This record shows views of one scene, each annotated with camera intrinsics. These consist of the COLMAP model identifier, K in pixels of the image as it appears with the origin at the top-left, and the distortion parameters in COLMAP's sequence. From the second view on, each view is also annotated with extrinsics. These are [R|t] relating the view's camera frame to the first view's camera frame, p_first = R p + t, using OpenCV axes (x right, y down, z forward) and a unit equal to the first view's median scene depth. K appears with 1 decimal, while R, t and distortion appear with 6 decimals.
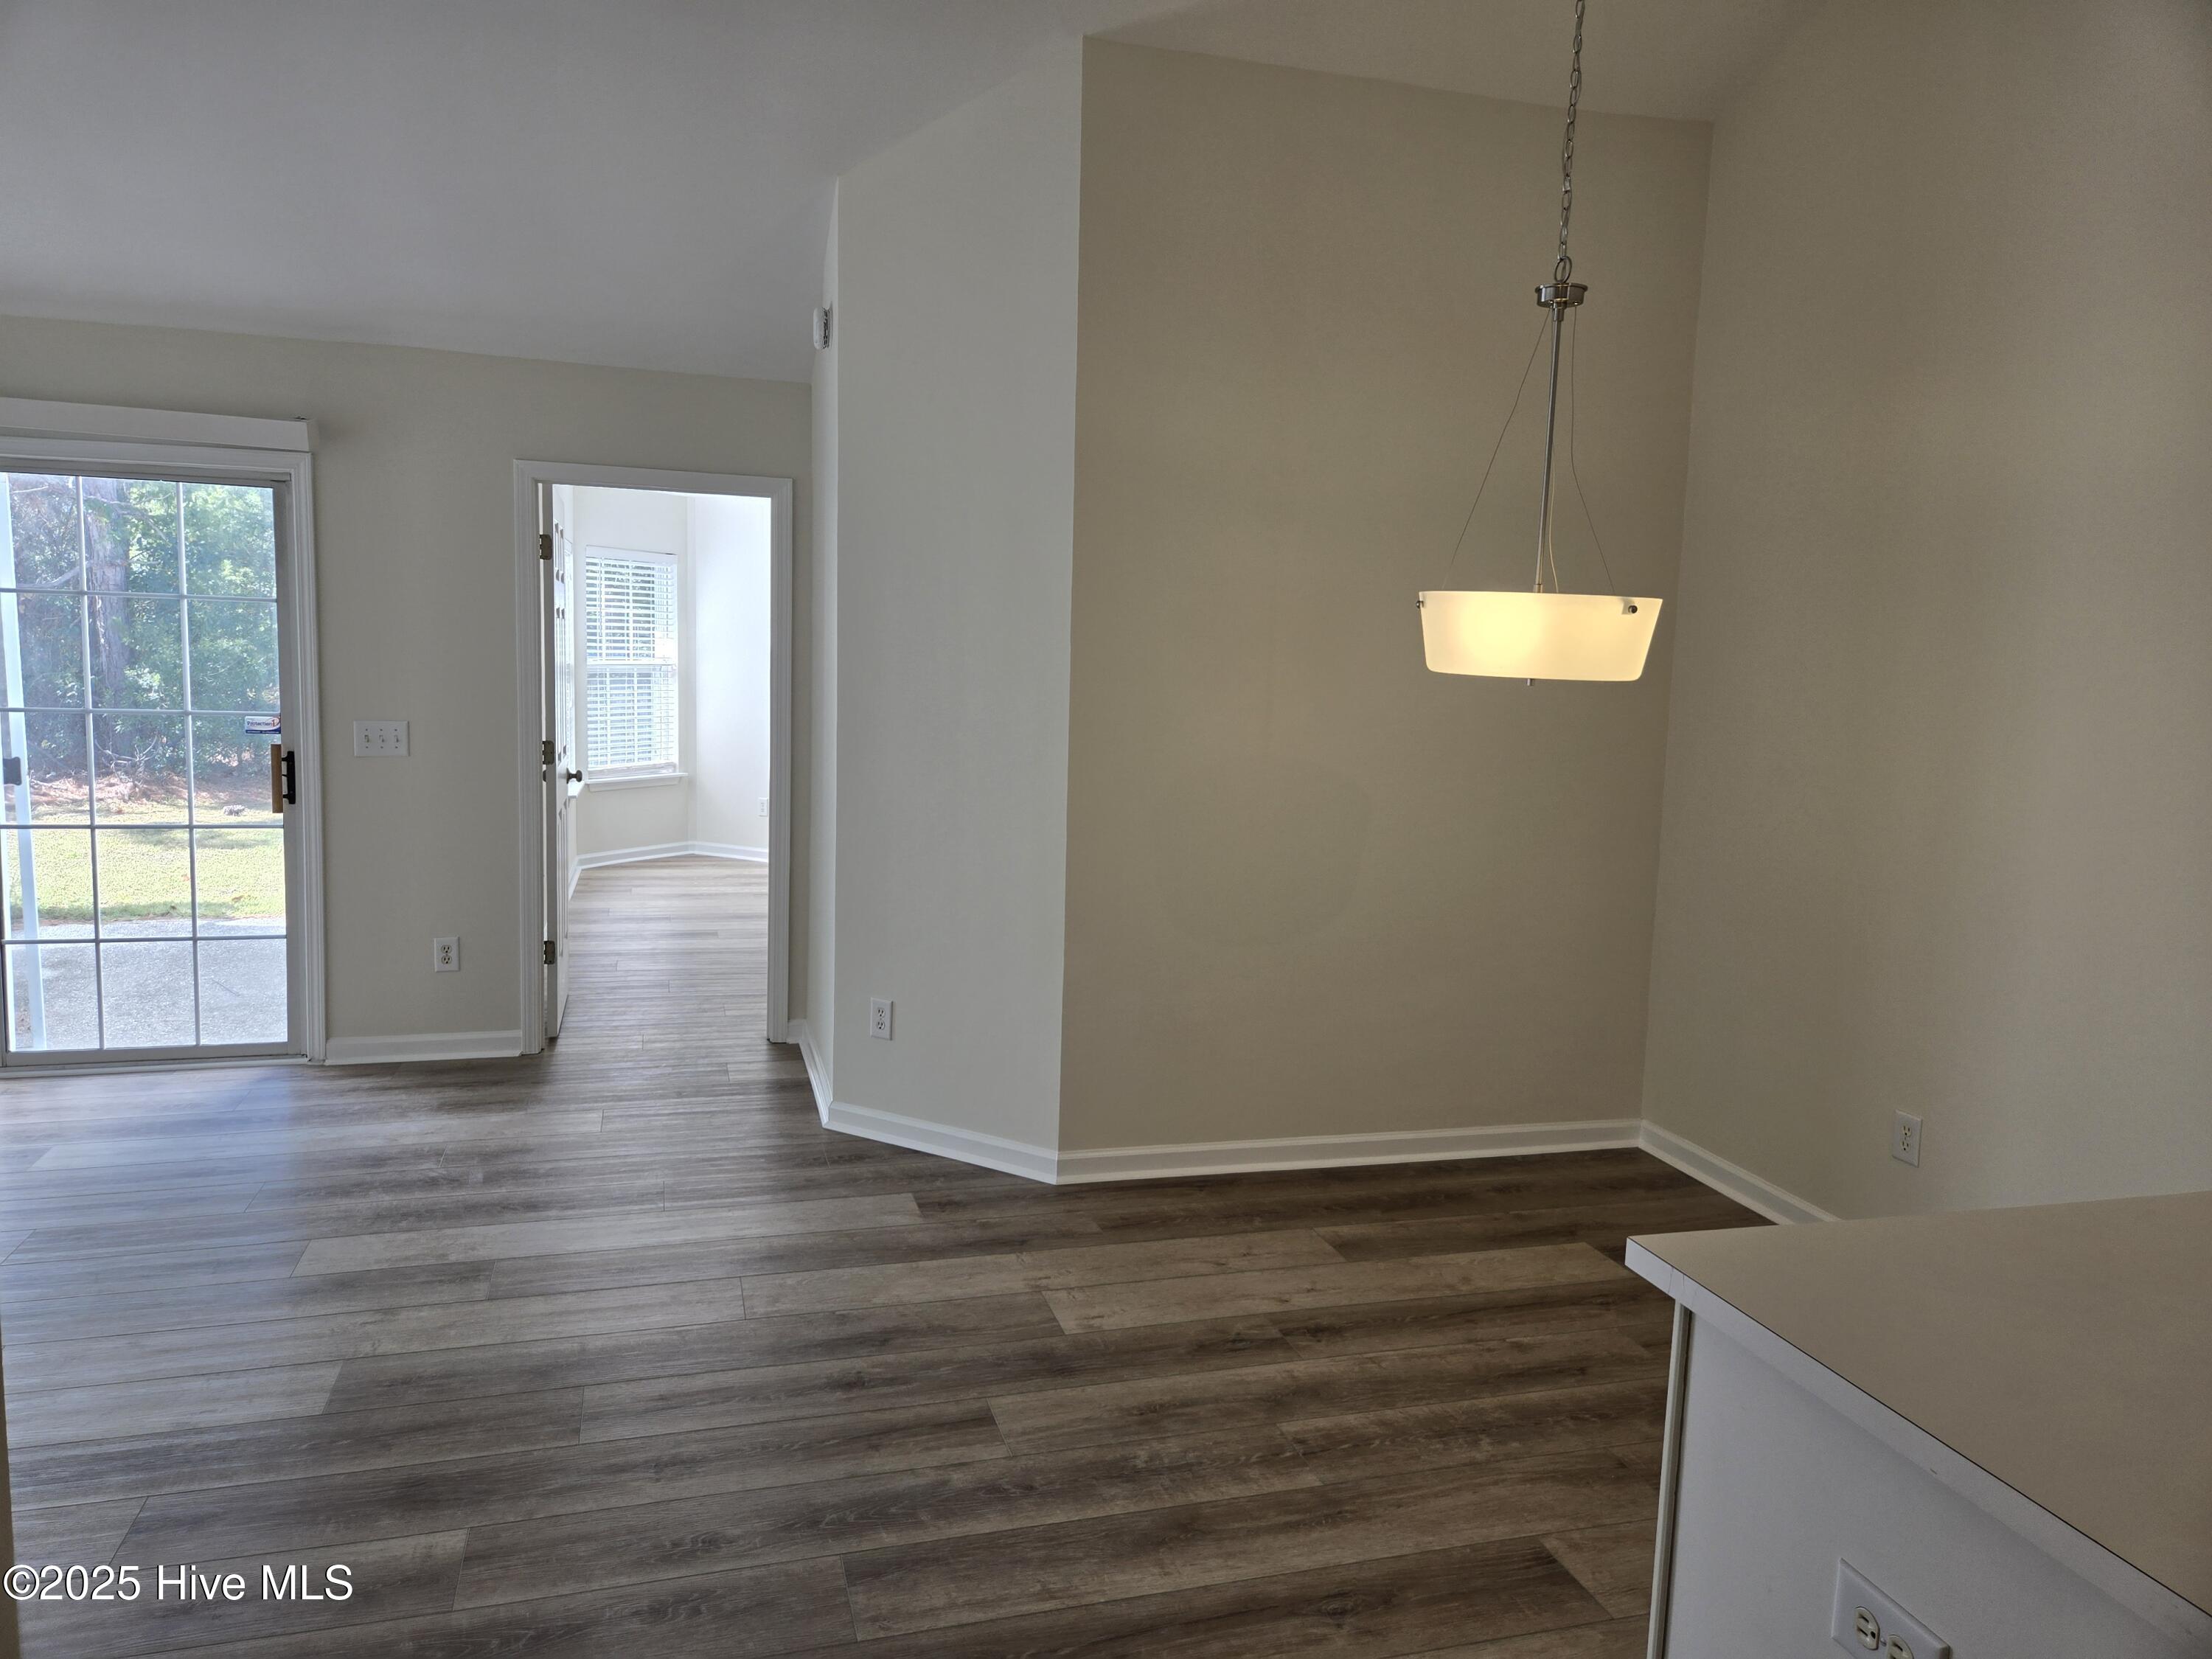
lens RADIAL K [[1469.0, 0, 1095.0], [0, 1469.0, 823.7], [0, 0, 1]] dist [0.053632, -0.045337]
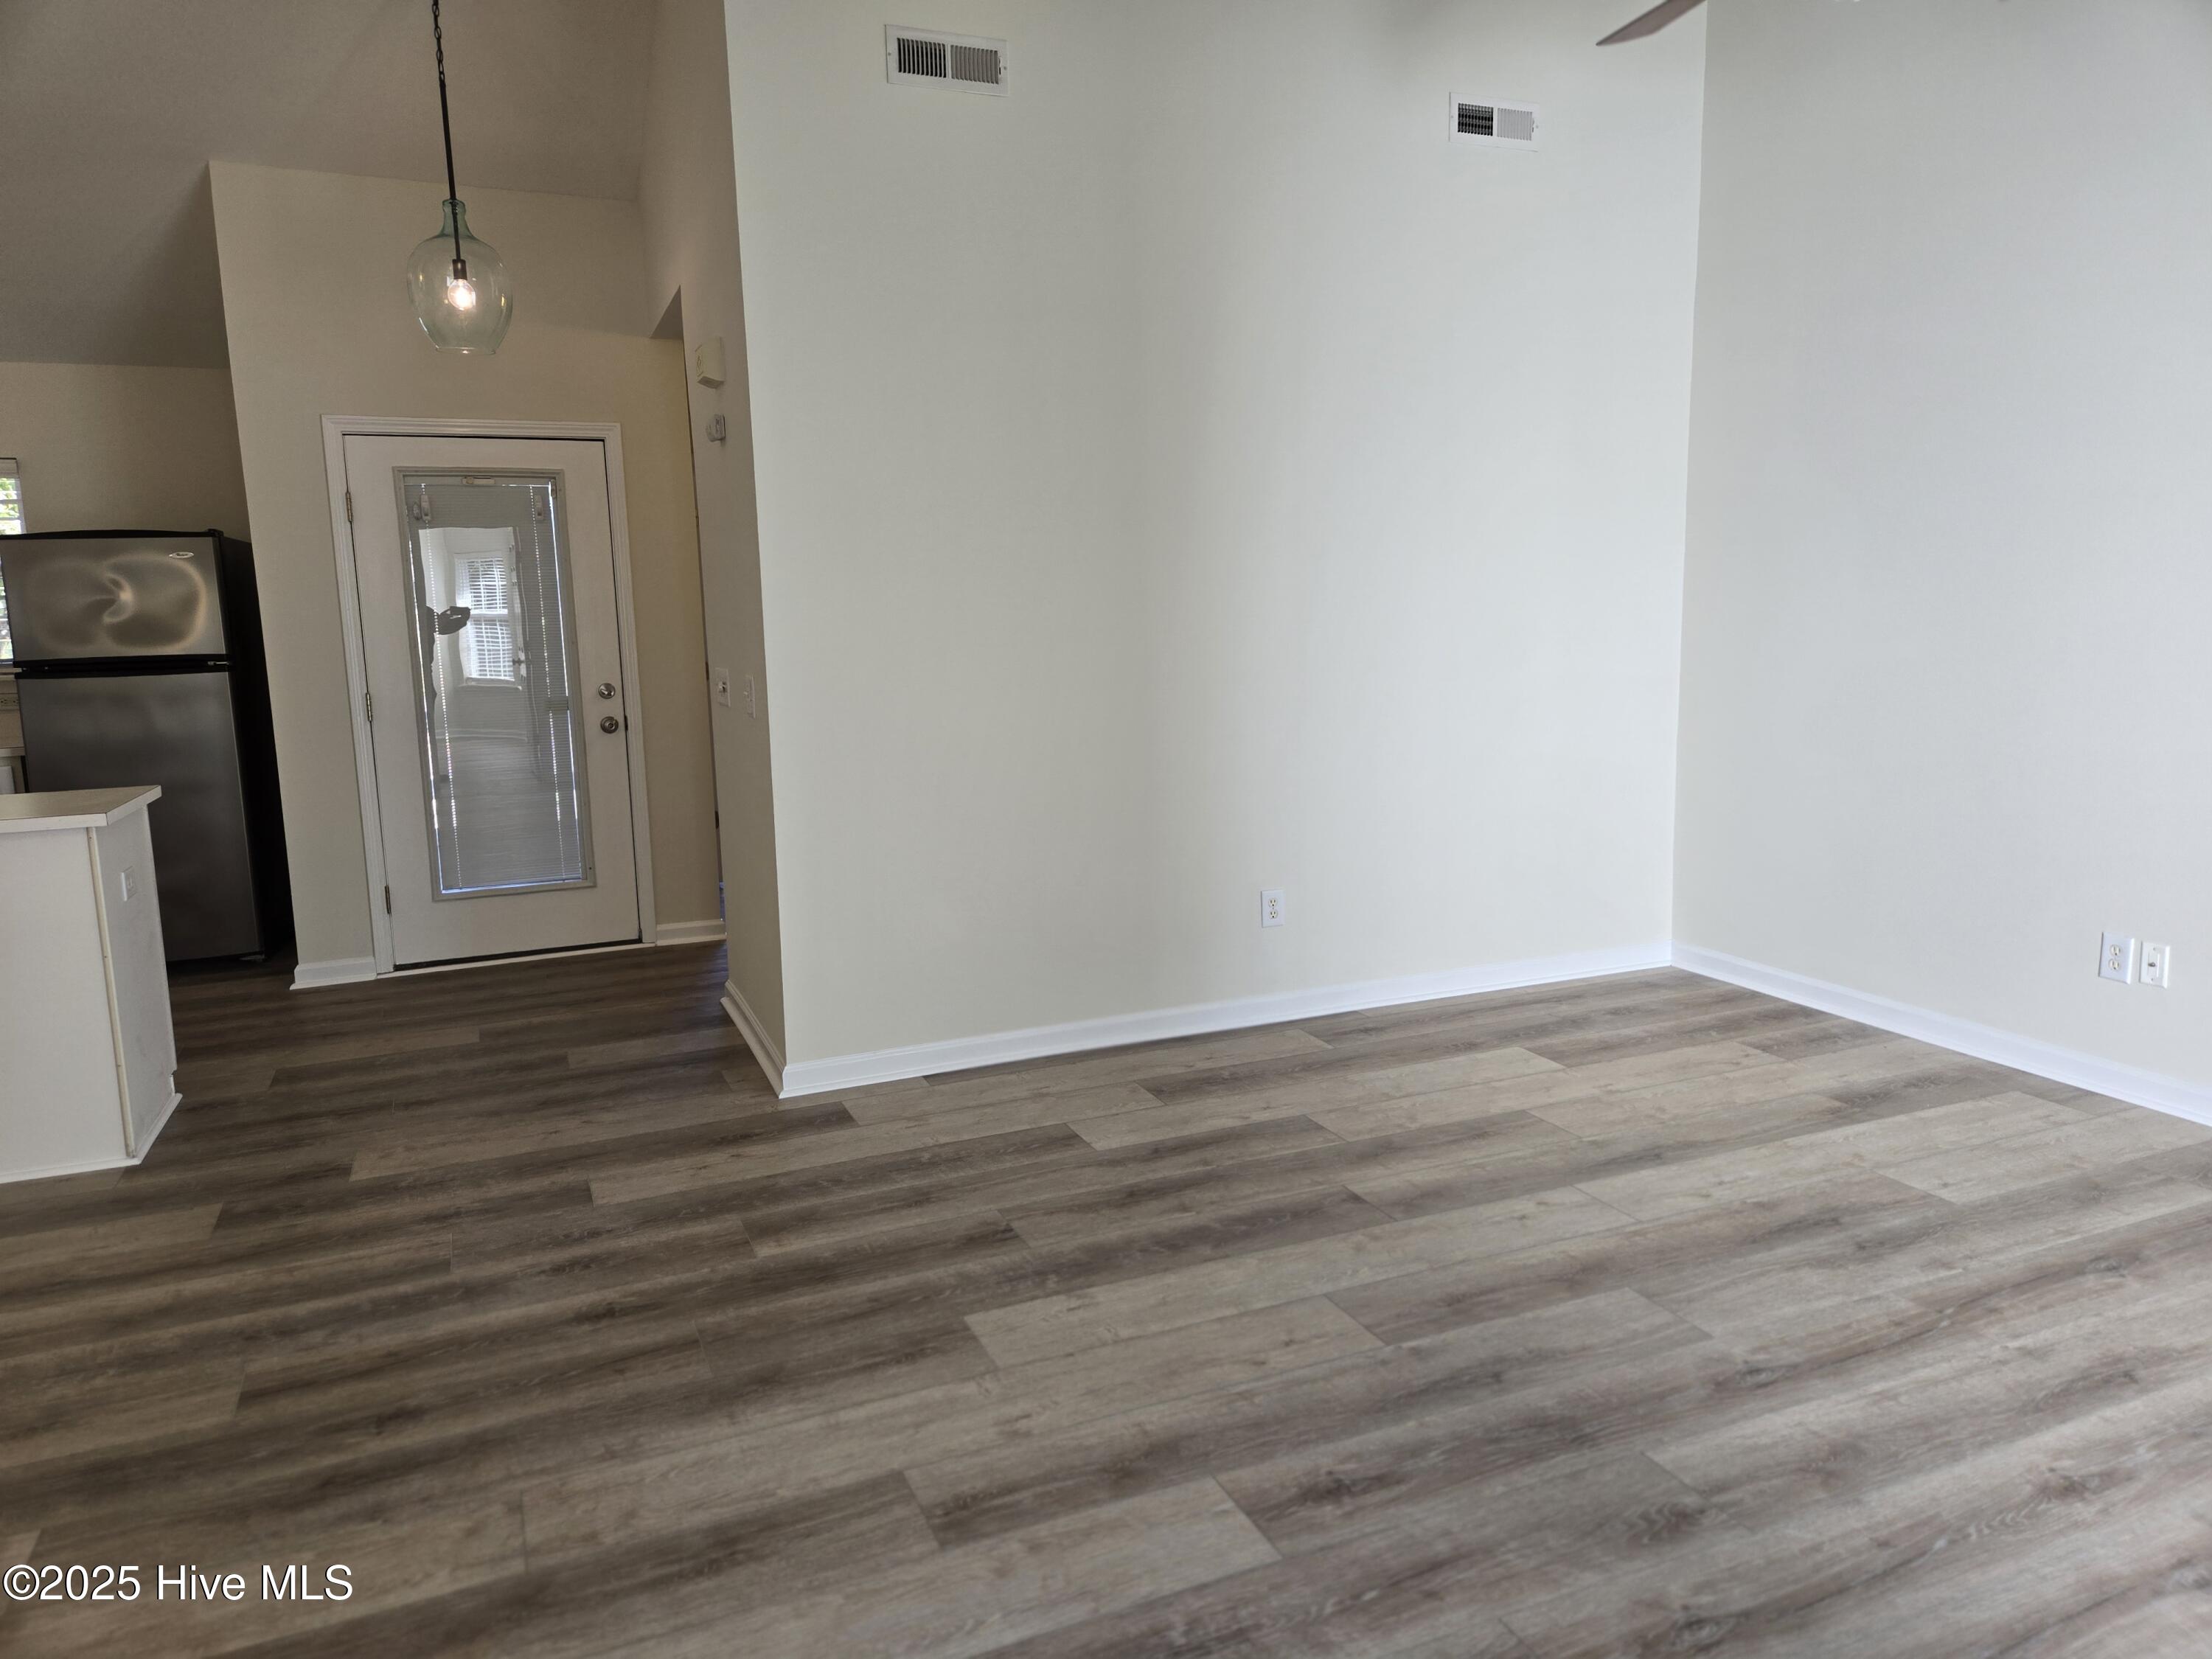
lens RADIAL K [[1469.0, 0, 1095.0], [0, 1469.0, 823.7], [0, 0, 1]] dist [0.053632, -0.045337]
pose [[-0.993199, 0.010838, -0.115926, -0.374515], [-0.020434, 0.963978, 0.265197, -0.145033], [0.114624, 0.265762, -0.957200, 1.419097]]
